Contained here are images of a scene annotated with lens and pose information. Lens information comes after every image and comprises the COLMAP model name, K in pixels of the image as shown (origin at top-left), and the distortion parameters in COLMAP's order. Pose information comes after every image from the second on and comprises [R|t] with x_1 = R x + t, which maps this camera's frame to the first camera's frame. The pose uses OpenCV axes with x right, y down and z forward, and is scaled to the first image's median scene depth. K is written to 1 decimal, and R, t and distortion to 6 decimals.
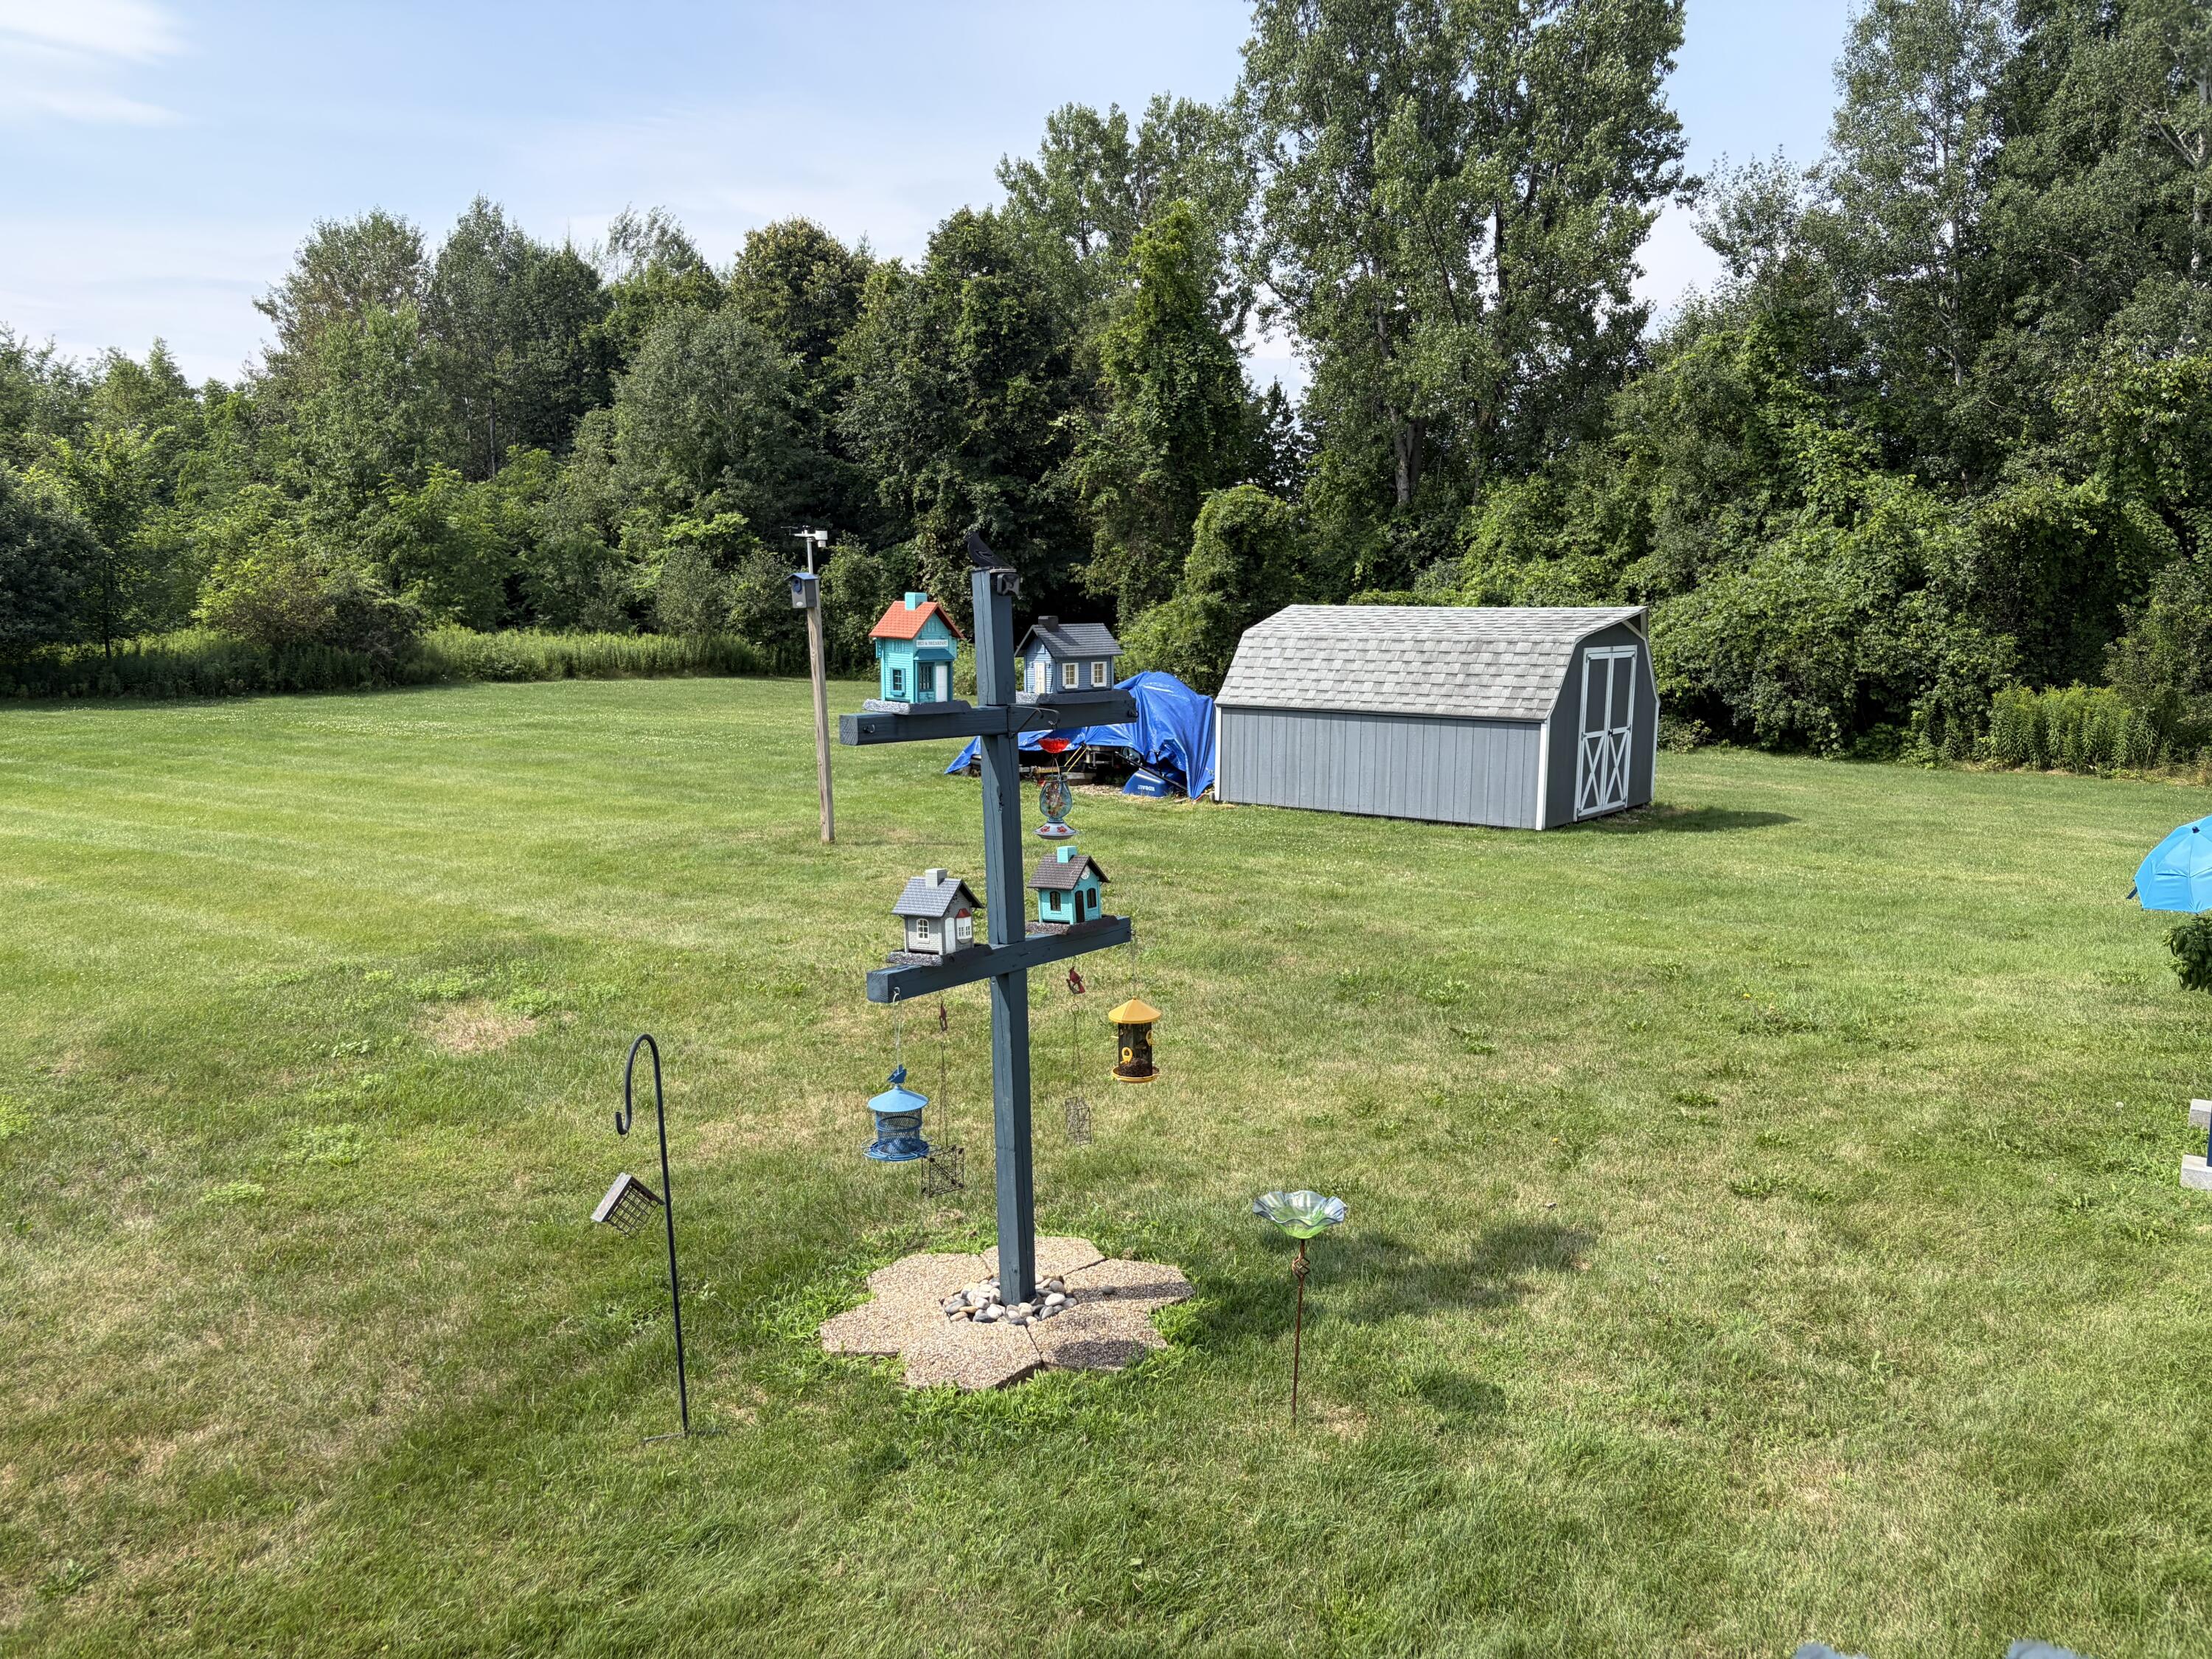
lens RADIAL K [[1672.7, 0, 1106.0], [0, 1672.7, 829.5], [0, 0, 1]] dist [0.044082, 0.002345]
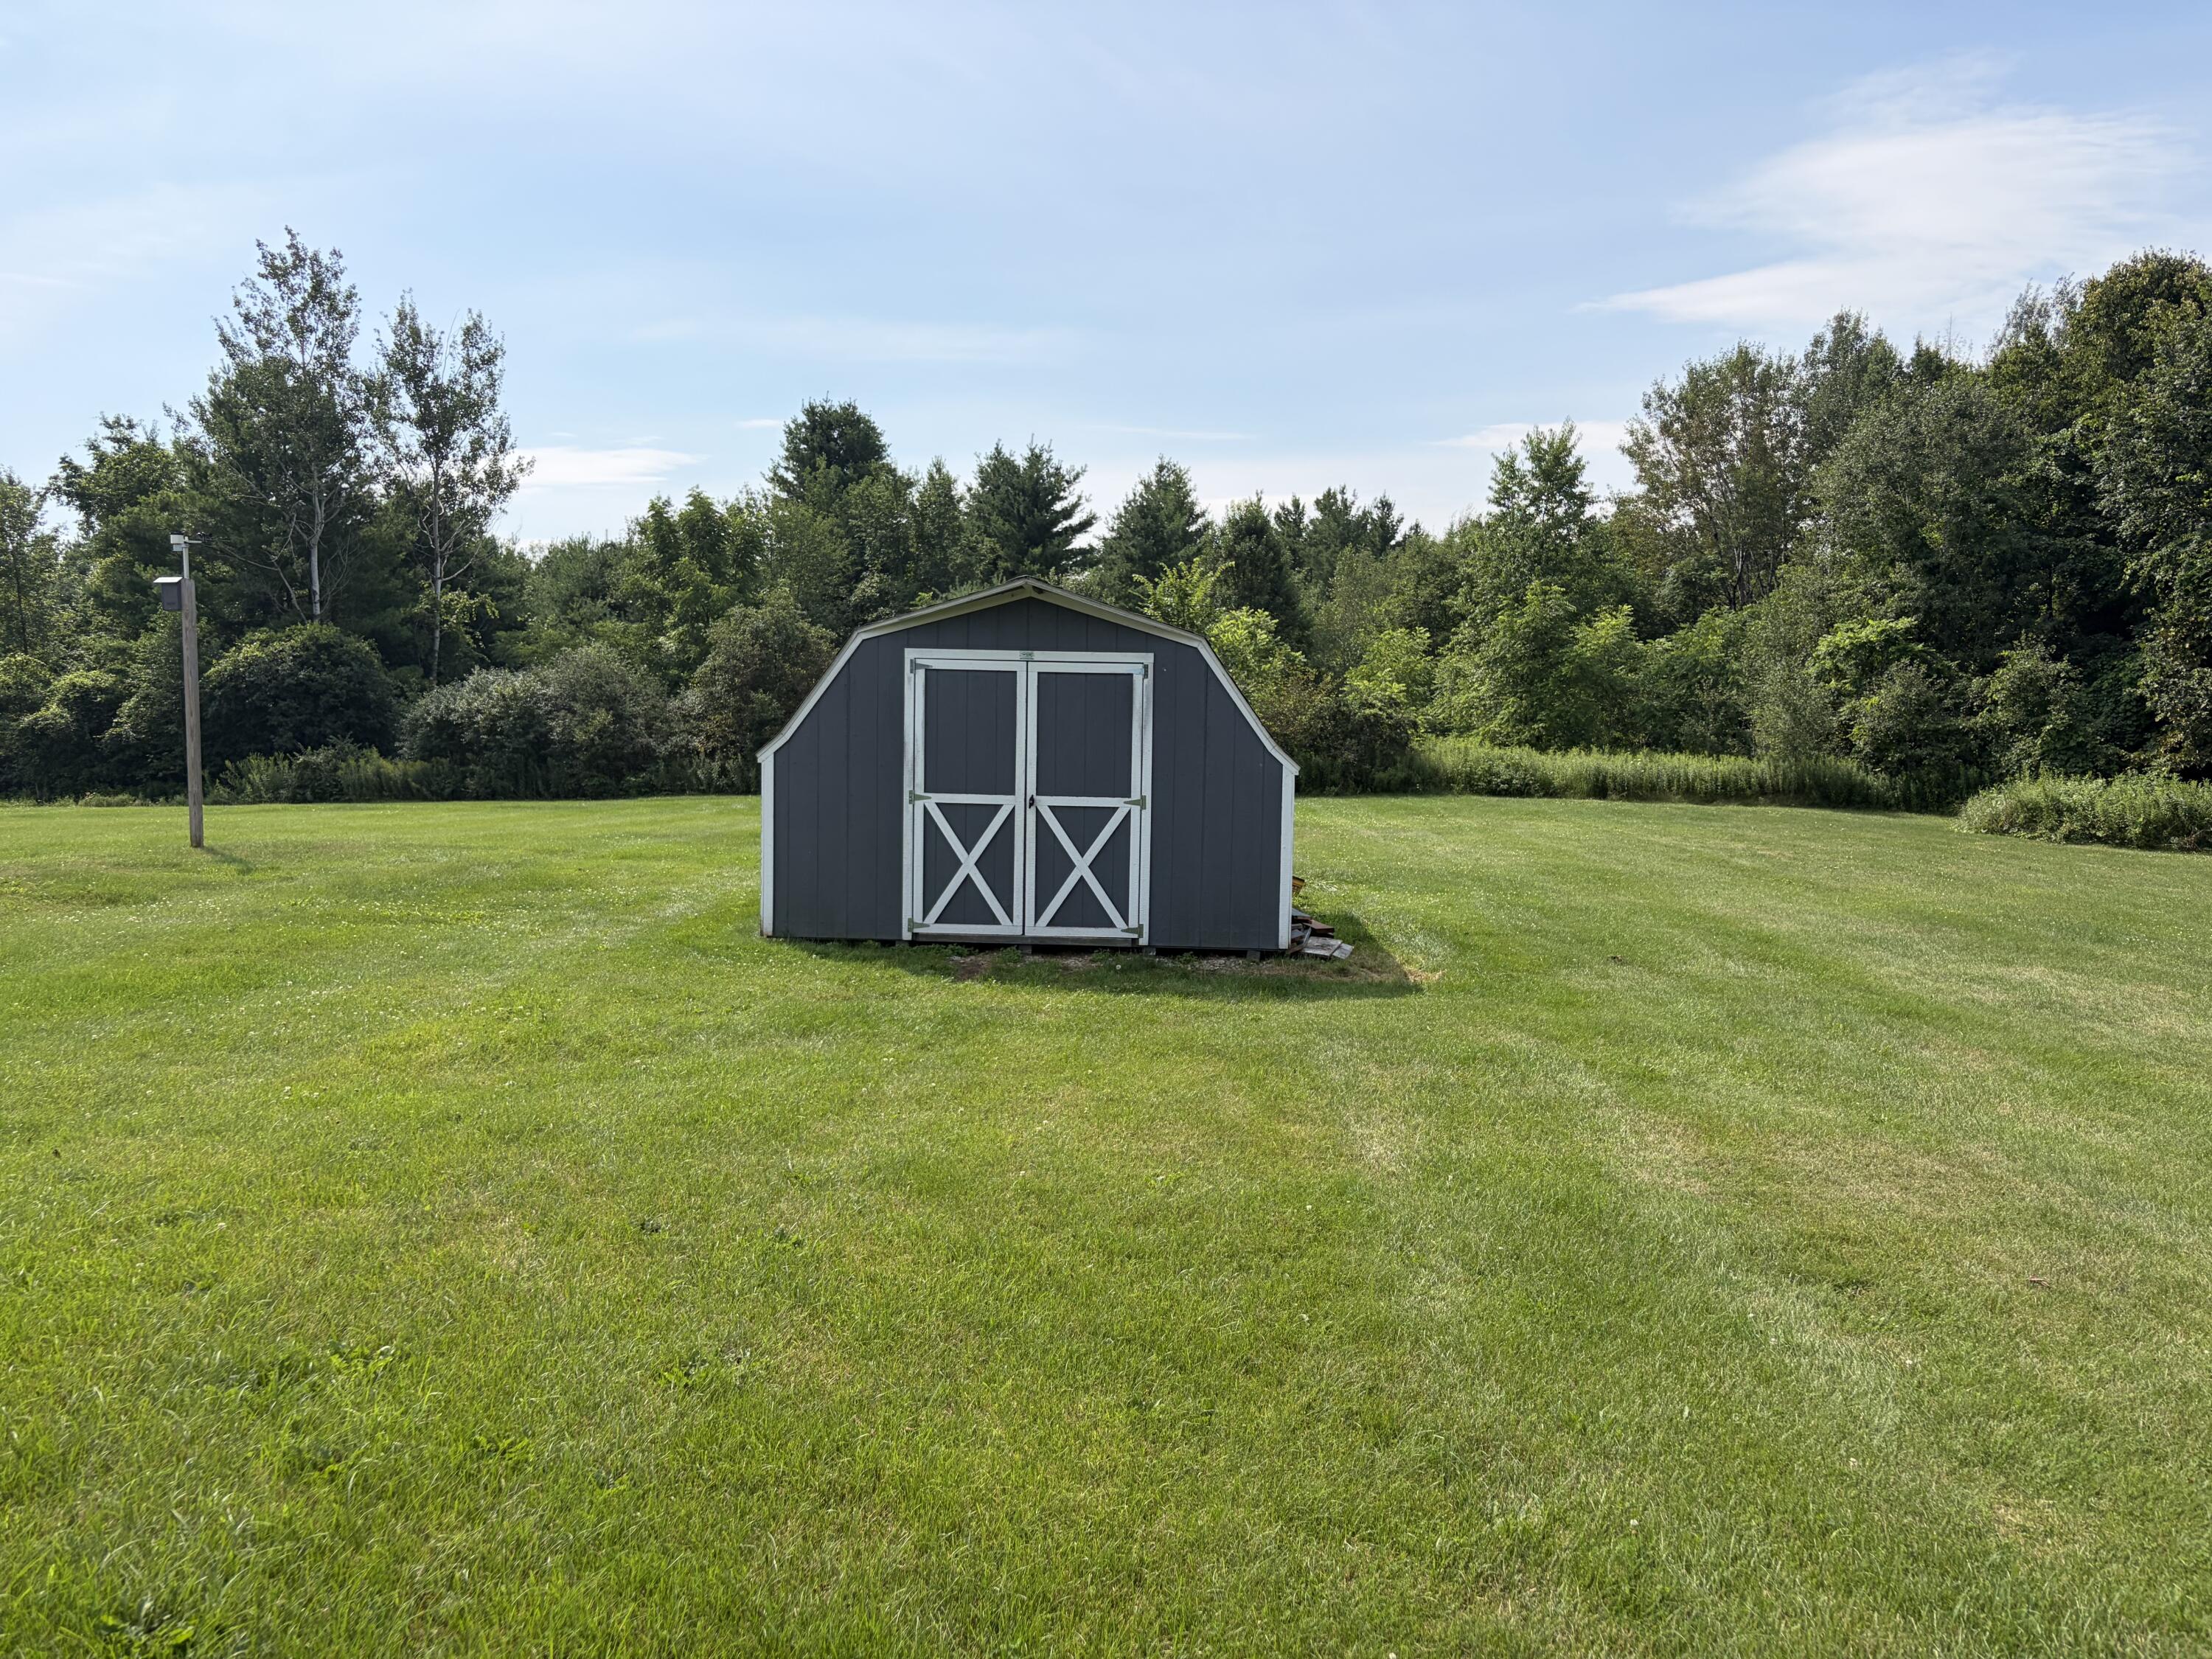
lens RADIAL K [[1657.3, 0, 1111.8], [0, 1657.3, 903.0], [0, 0, 1]] dist [0.002813, 0.003162]
pose [[0.573930, 0.086711, -0.814301, 0.296963], [-0.127545, 0.991708, 0.015707, -0.013126], [0.808911, 0.094846, 0.580231, 0.269524]]
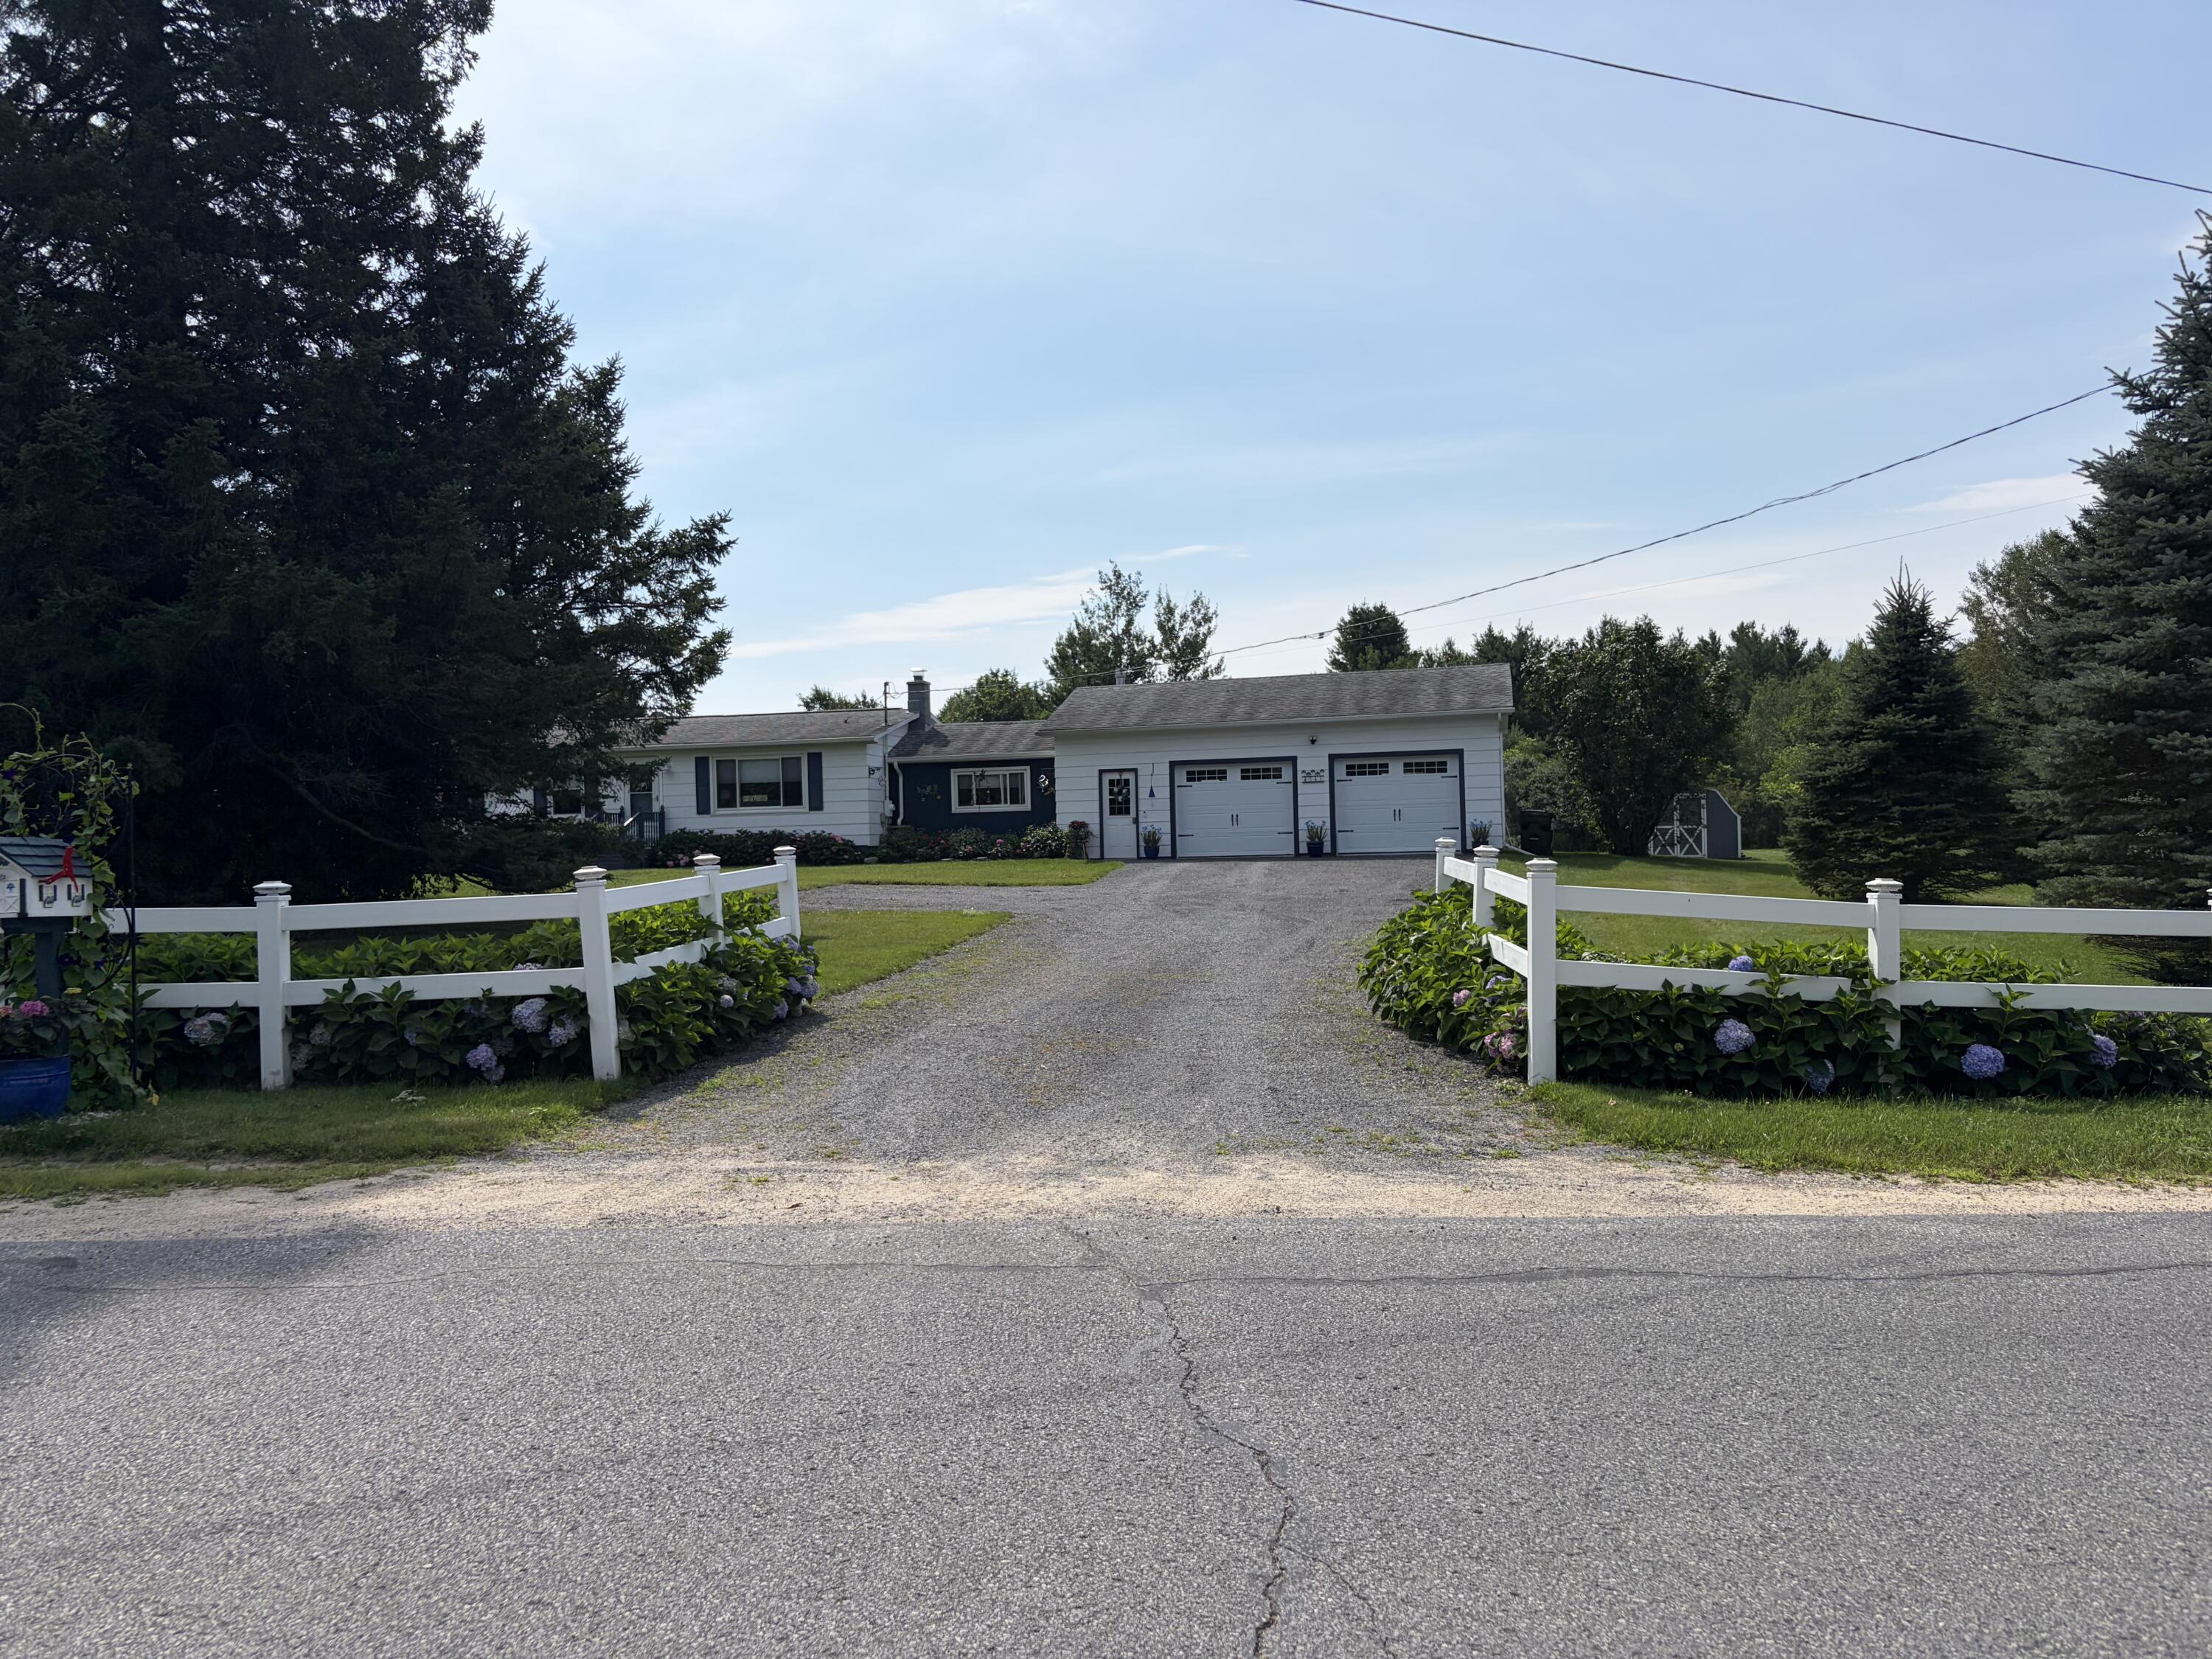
lens RADIAL K [[1703.3, 0, 1106.0], [0, 1703.3, 829.5], [0, 0, 1]] dist [0.058473, -0.064155]
pose [[0.369359, -0.023531, -0.928989, 0.978739], [-0.102554, 0.992541, -0.065916, 0.088245], [0.923611, 0.119618, 0.364190, -0.339301]]
